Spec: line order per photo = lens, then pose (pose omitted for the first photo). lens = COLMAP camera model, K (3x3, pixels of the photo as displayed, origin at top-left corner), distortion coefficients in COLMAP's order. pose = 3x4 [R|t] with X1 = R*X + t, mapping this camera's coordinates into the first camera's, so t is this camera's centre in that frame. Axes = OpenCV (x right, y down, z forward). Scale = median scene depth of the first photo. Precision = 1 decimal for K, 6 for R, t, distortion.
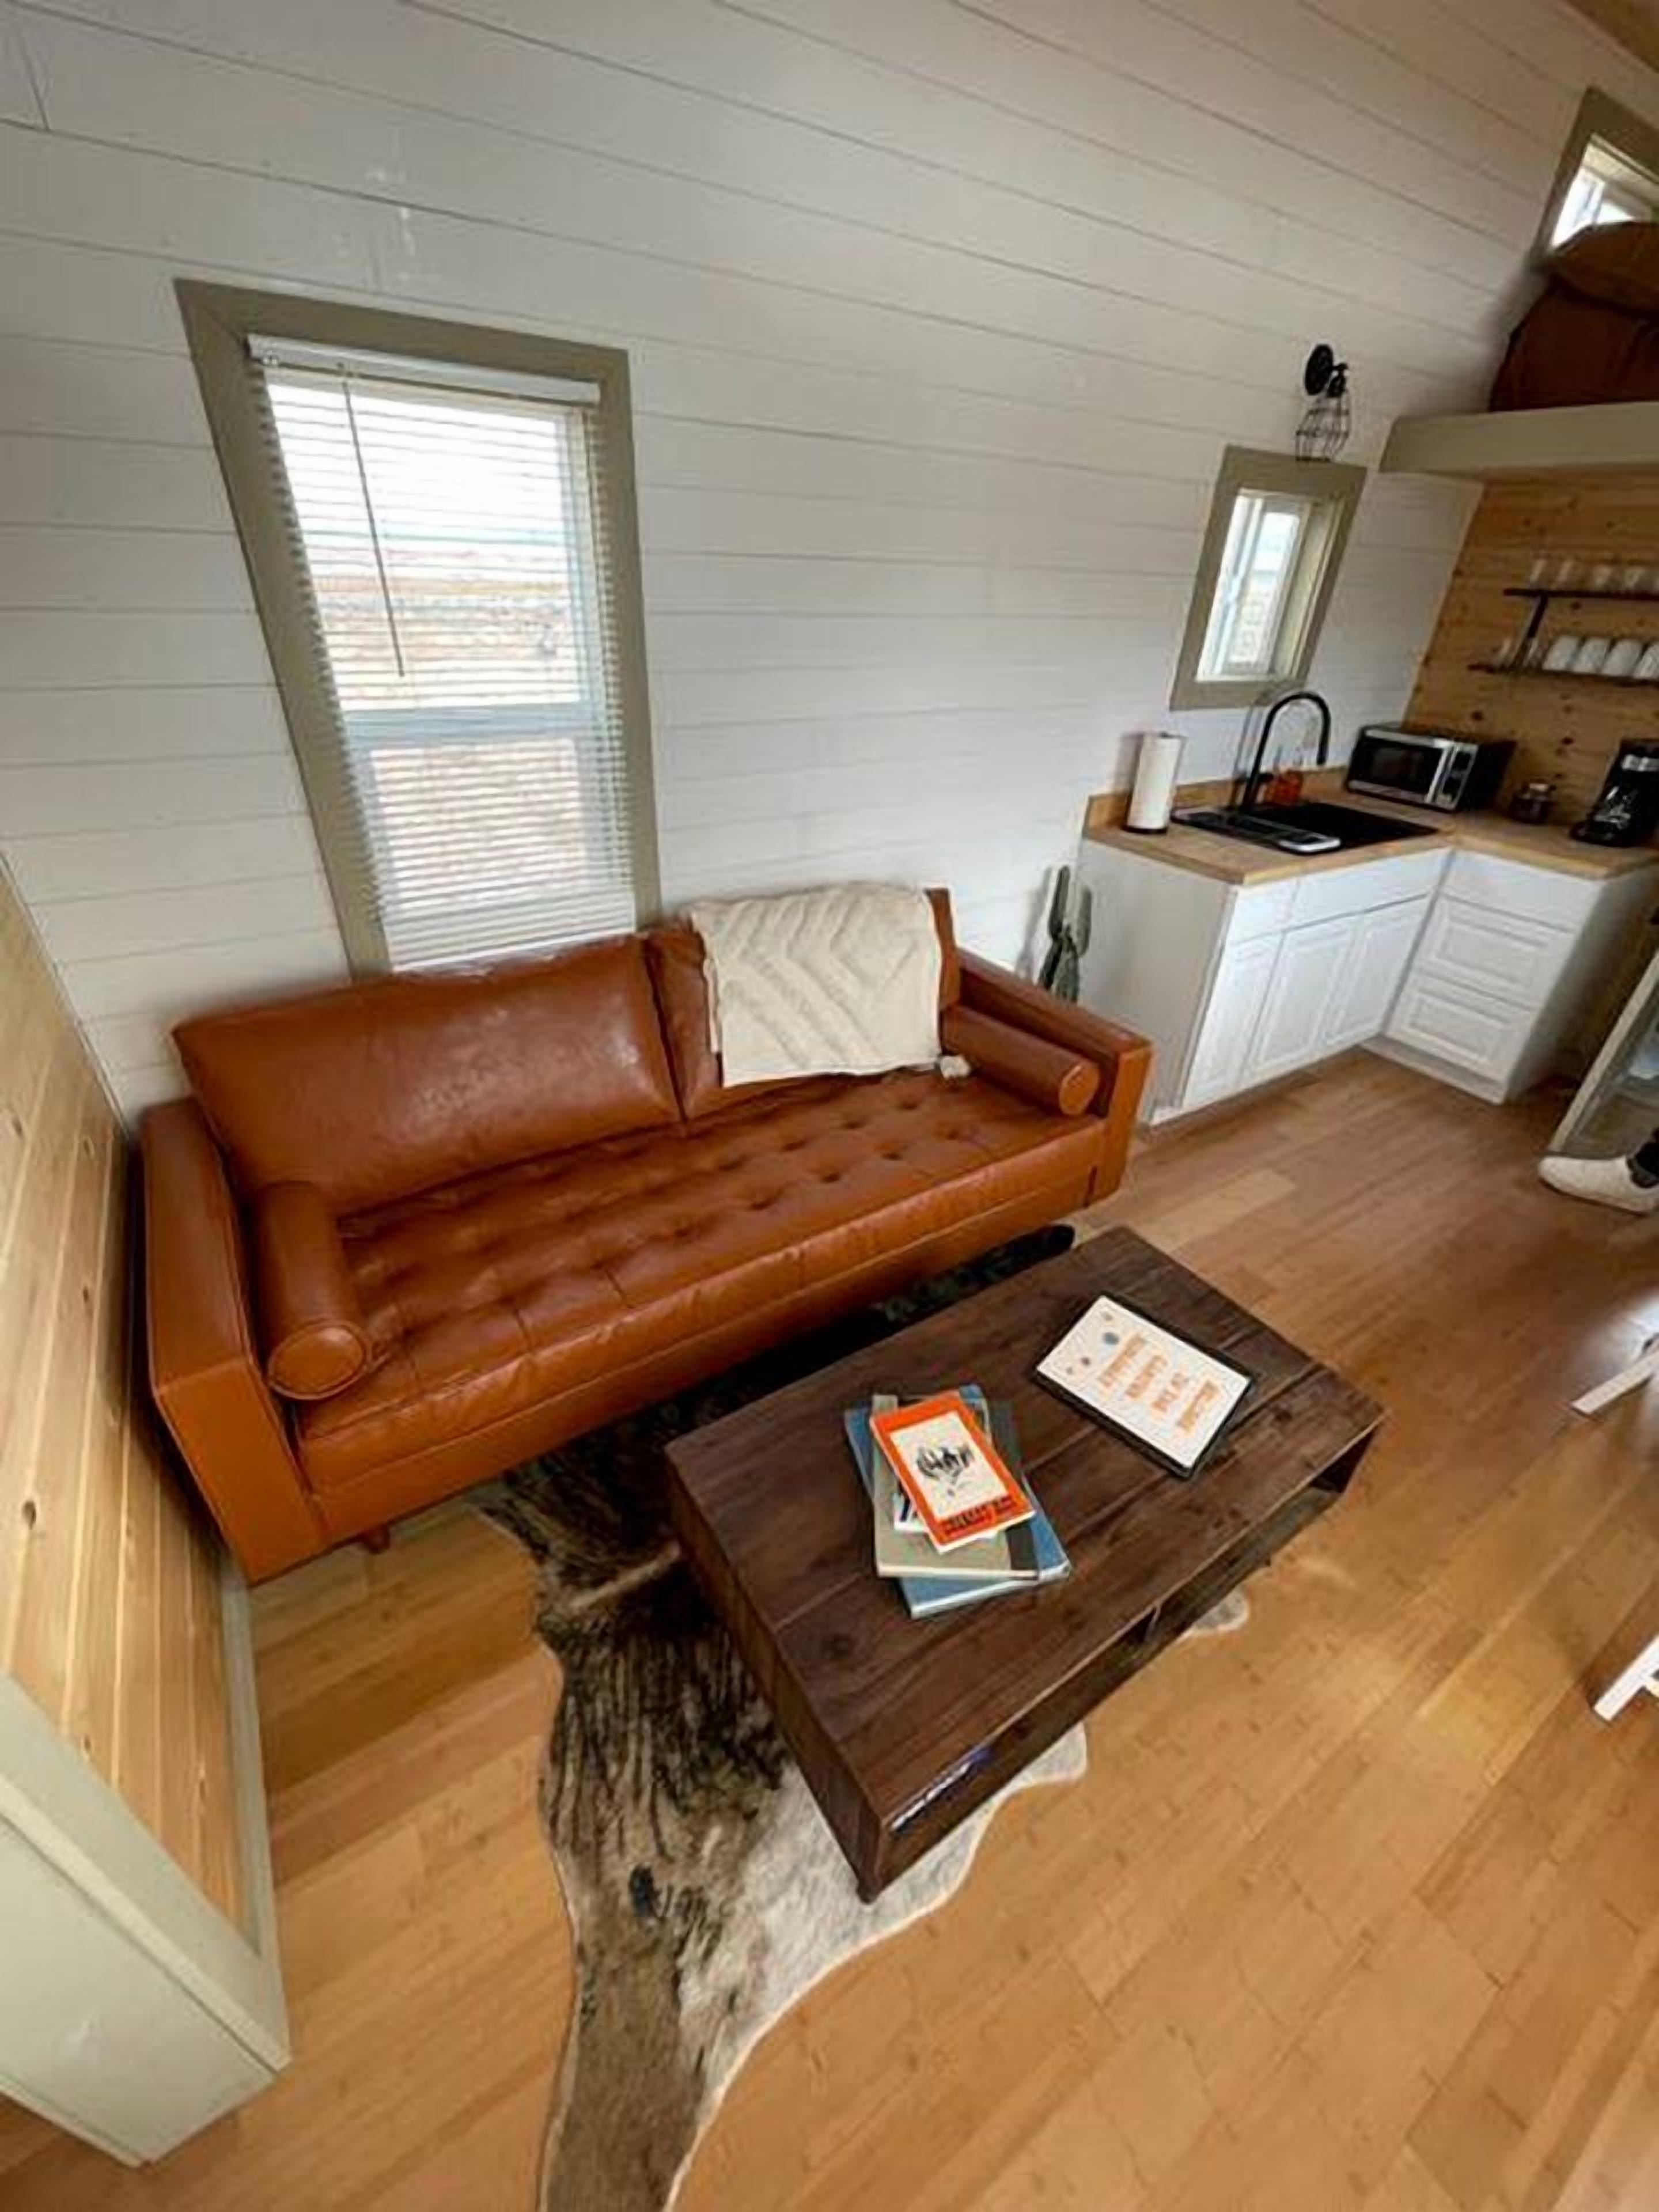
lens RADIAL K [[874.8, 0, 820.3], [0, 874.8, 1111.5], [0, 0, 1]] dist [0.000049, -0.001555]
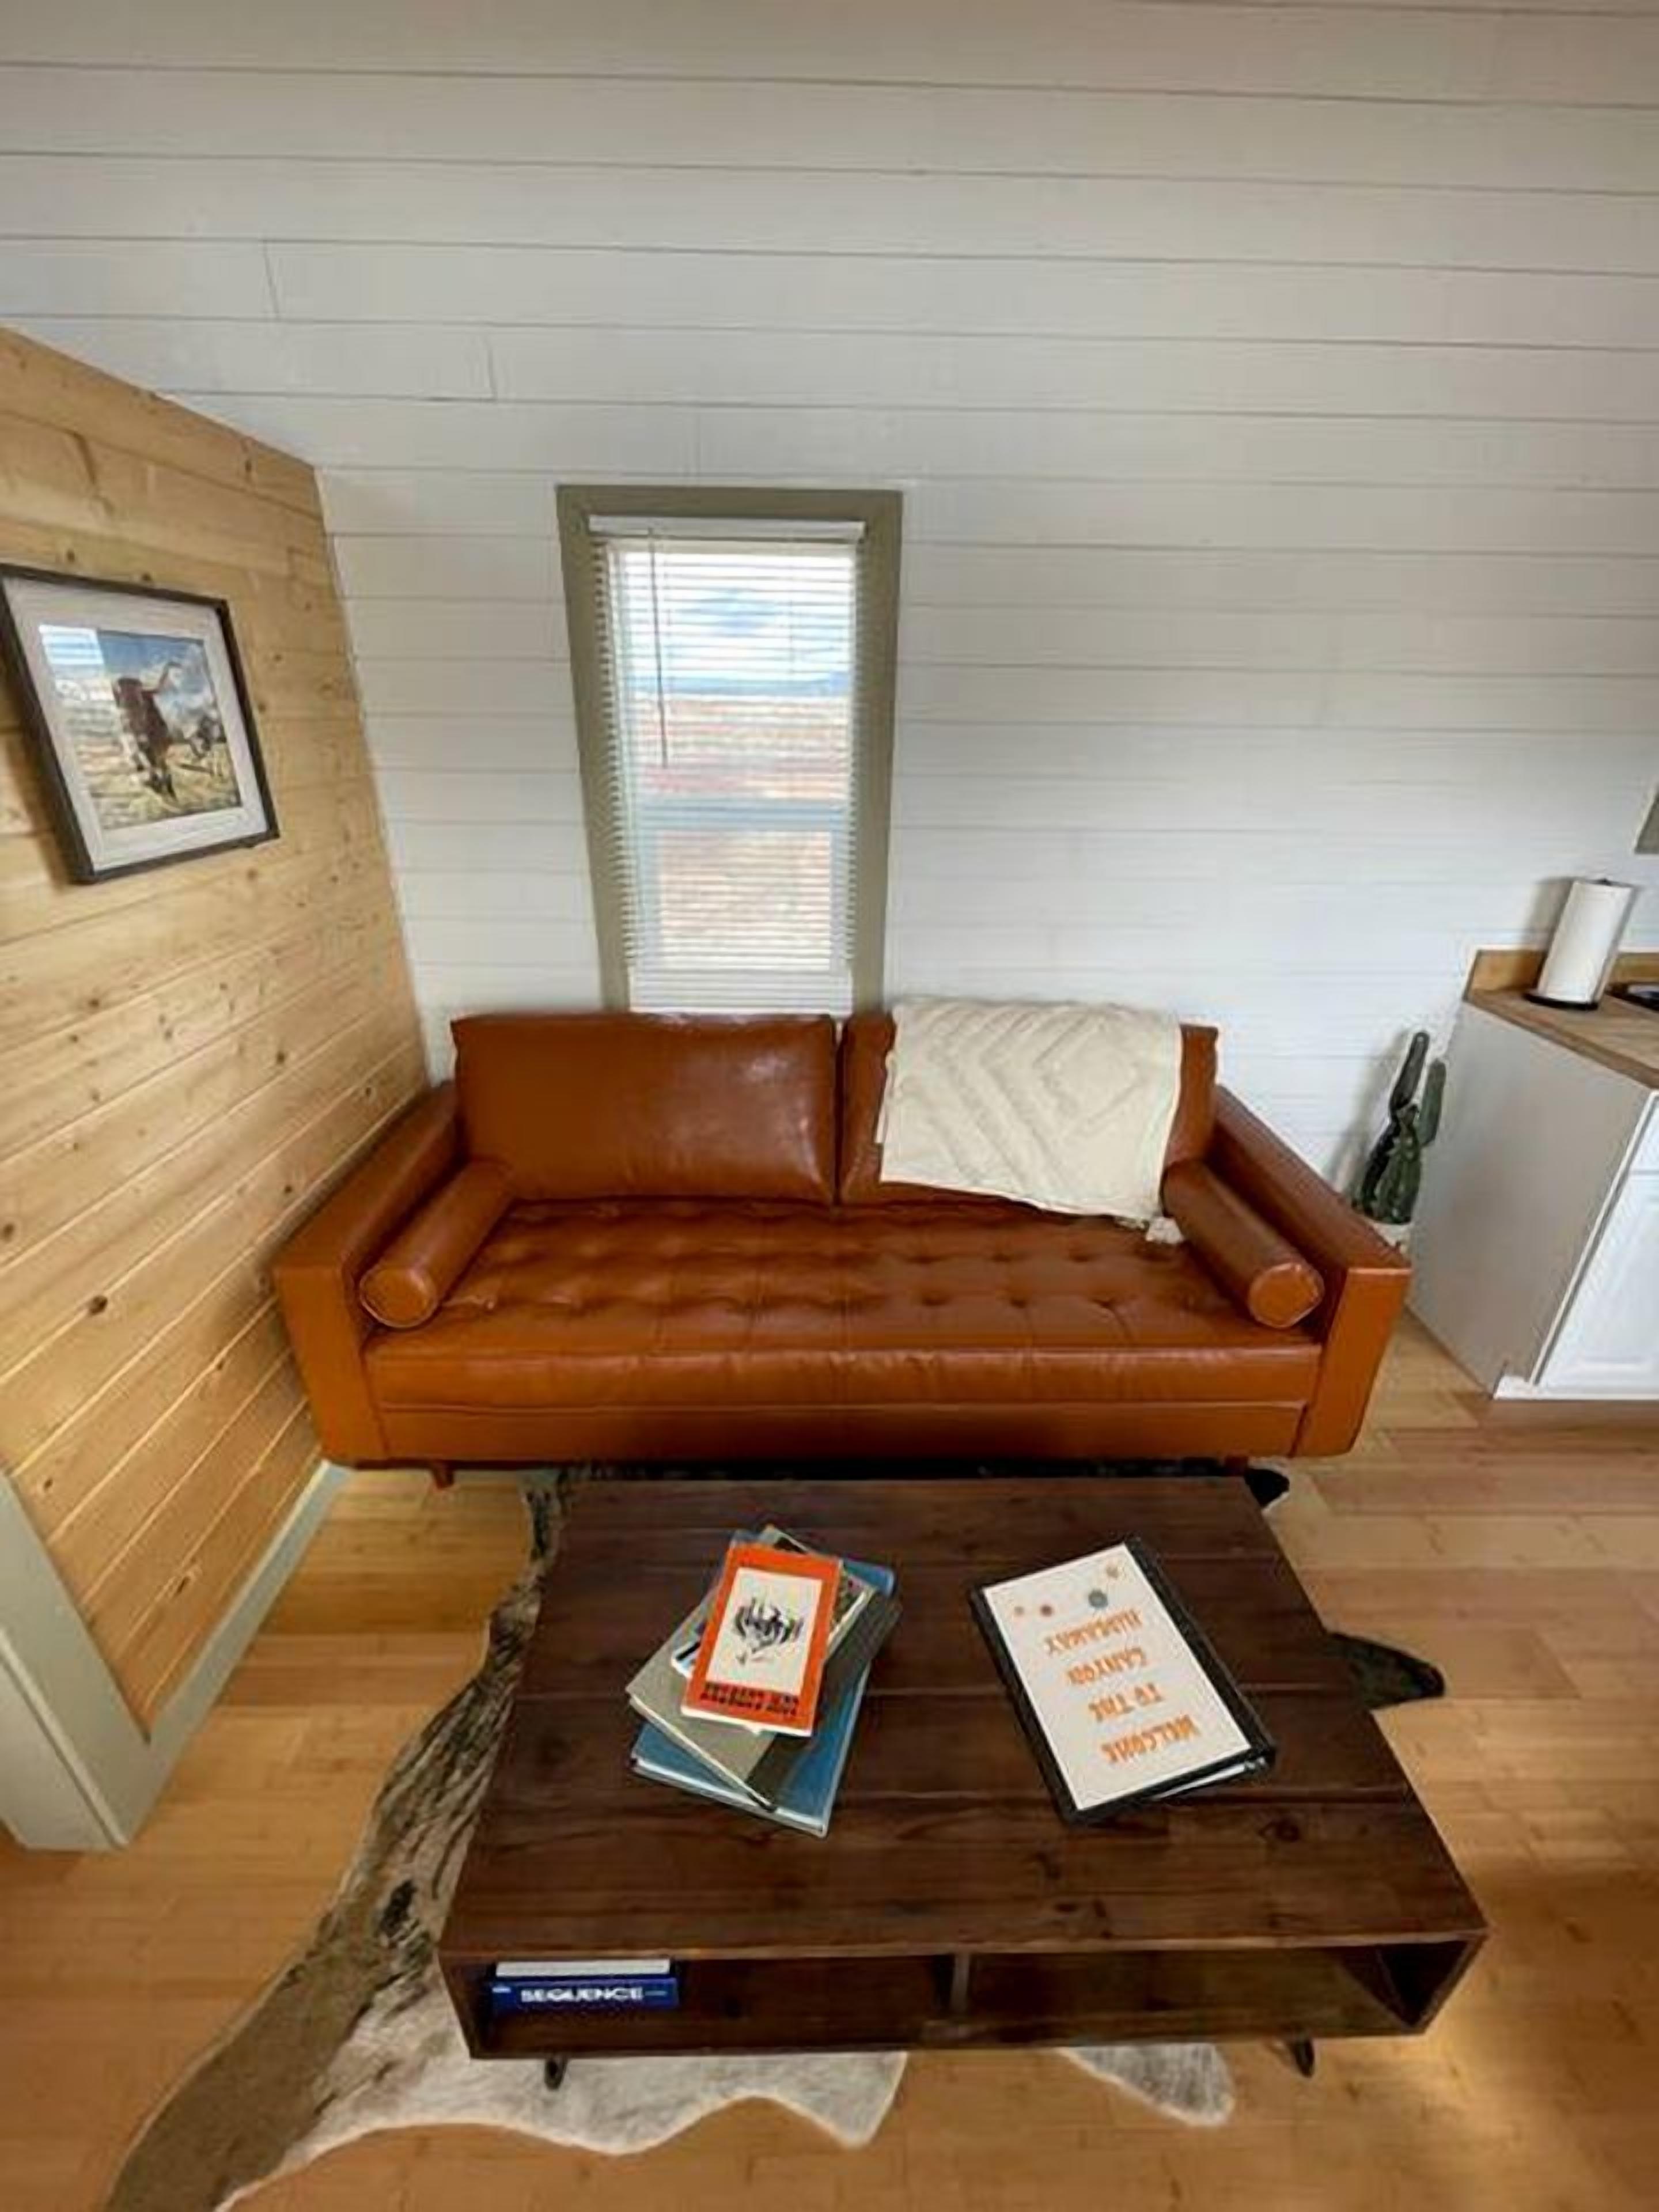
lens RADIAL K [[874.8, 0, 839.5], [0, 874.8, 1113.9], [0, 0, 1]] dist [0.000049, -0.001555]
pose [[0.849088, 0.205180, -0.486776, 0.386368], [-0.267431, 0.961635, -0.061146, -0.034453], [0.455555, 0.182097, 0.871384, 0.147560]]
